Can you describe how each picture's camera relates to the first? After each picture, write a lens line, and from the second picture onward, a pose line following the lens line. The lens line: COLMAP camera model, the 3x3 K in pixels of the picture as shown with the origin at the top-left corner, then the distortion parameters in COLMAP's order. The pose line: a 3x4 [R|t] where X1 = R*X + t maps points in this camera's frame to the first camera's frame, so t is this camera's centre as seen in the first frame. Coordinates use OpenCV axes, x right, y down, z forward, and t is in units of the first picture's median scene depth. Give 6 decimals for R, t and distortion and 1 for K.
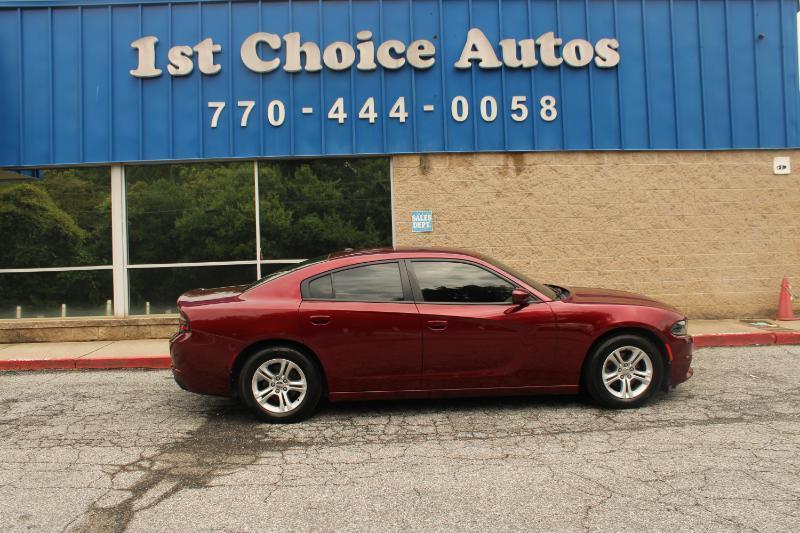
lens RADIAL K [[662.6, 0, 391.7], [0, 662.6, 266.2], [0, 0, 1]] dist [-0.163534, 0.149953]
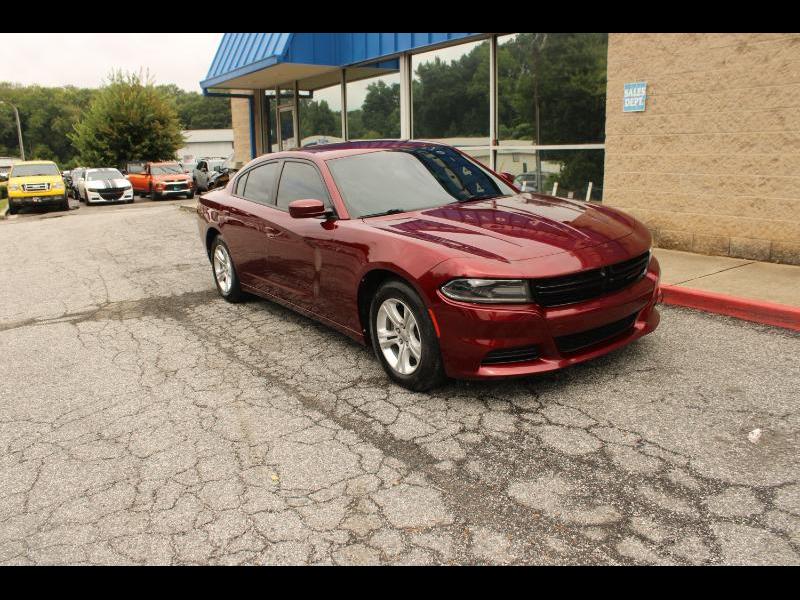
lens RADIAL K [[662.7, 0, 392.5], [0, 662.7, 297.5], [0, 0, 1]] dist [-0.158348, 0.144584]
pose [[0.522907, 0.202297, -0.828036, 0.554898], [0.006386, 0.970472, 0.241128, -0.025966], [0.852366, -0.131375, 0.506175, 0.387462]]
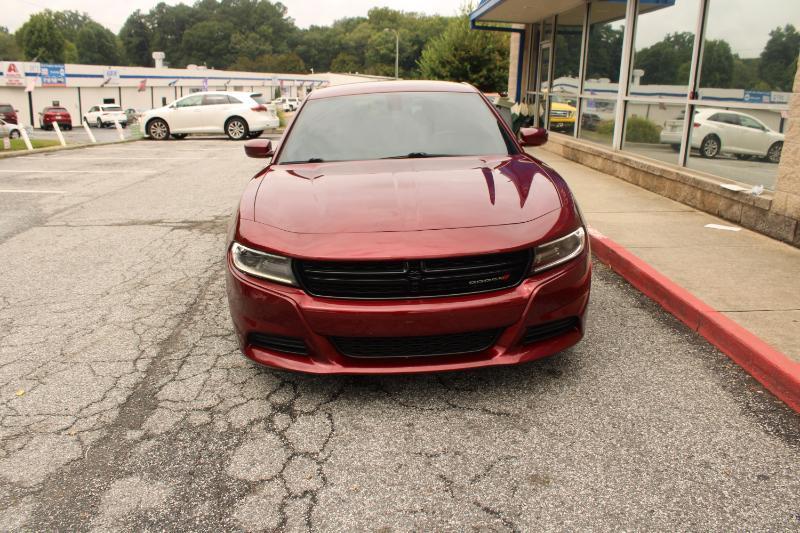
lens RADIAL K [[662.6, 0, 391.7], [0, 662.6, 266.2], [0, 0, 1]] dist [-0.163534, 0.149953]
pose [[-0.012223, 0.294986, -0.955423, 0.577828], [-0.030390, 0.954944, 0.295227, -0.033626], [0.999463, 0.032644, -0.002708, 0.683176]]
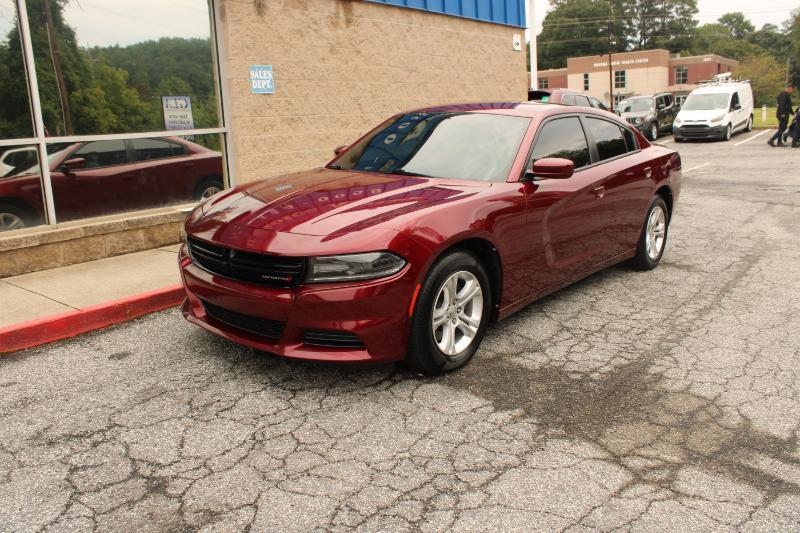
lens RADIAL K [[684.9, 0, 393.9], [0, 684.9, 268.9], [0, 0, 1]] dist [-0.157916, 0.147666]
pose [[0.659197, -0.156278, 0.735551, -0.454756], [0.034147, 0.983378, 0.178330, 0.011955], [-0.751194, -0.092438, 0.653577, 0.384875]]
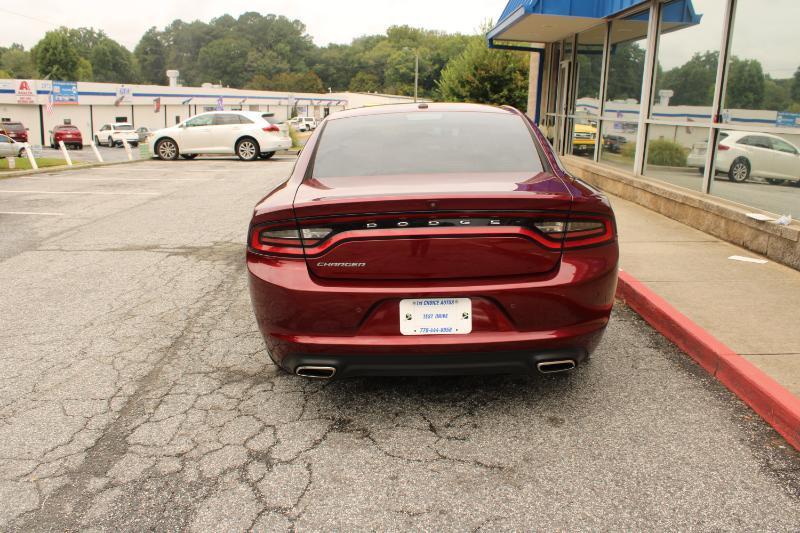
lens RADIAL K [[684.9, 0, 393.9], [0, 684.9, 268.9], [0, 0, 1]] dist [-0.157916, 0.147666]
pose [[-0.037892, 0.263299, -0.963970, 0.563187], [-0.033115, 0.963802, 0.264555, -0.035956], [0.998733, 0.041946, -0.027801, 0.697247]]
